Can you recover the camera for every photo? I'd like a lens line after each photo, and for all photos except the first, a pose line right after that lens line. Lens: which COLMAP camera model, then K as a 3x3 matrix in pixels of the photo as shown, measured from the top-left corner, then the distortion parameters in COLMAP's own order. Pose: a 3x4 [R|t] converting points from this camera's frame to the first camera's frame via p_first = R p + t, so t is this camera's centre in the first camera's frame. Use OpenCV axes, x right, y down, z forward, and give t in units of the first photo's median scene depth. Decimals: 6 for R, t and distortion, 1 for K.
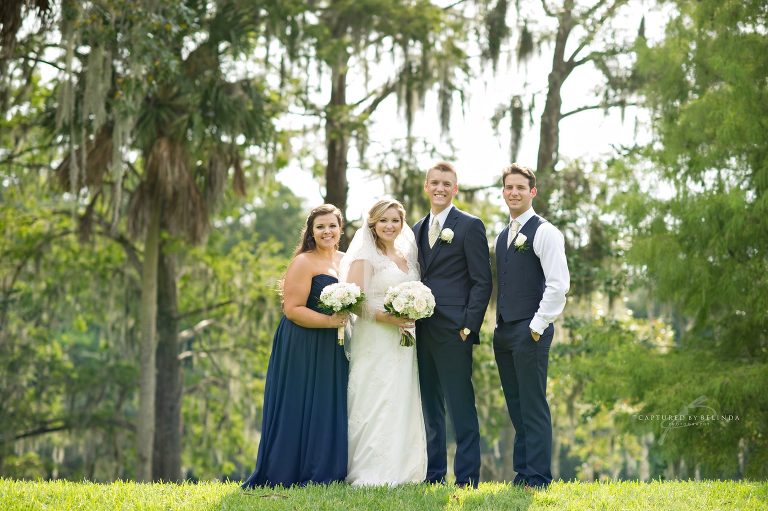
lens RADIAL K [[1771.4, 0, 382.9], [0, 1771.4, 245.1], [0, 0, 1]] dist [0.014275, -0.454524]
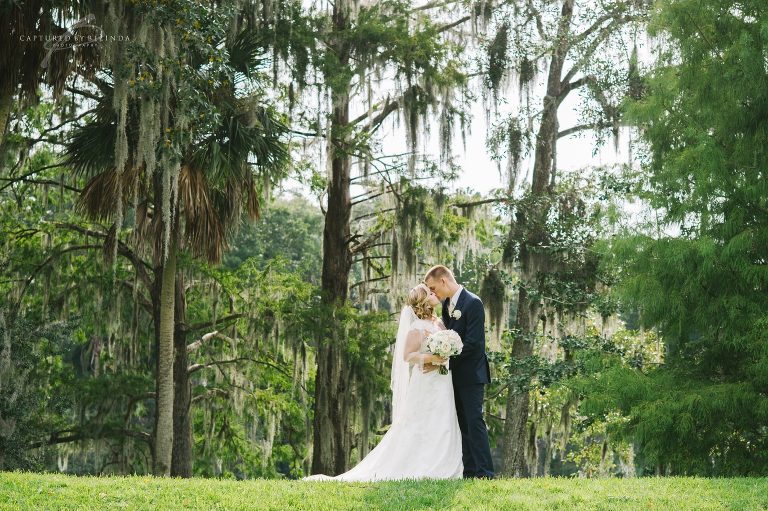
lens RADIAL K [[1977.5, 0, 384.0], [0, 1977.5, 255.5], [0, 0, 1]] dist [-0.005523, 0.722750]
pose [[0.999878, -0.002750, 0.015358, -0.019817], [0.002553, 0.999914, 0.012871, -0.018775], [-0.015392, -0.012830, 0.999799, -0.168084]]
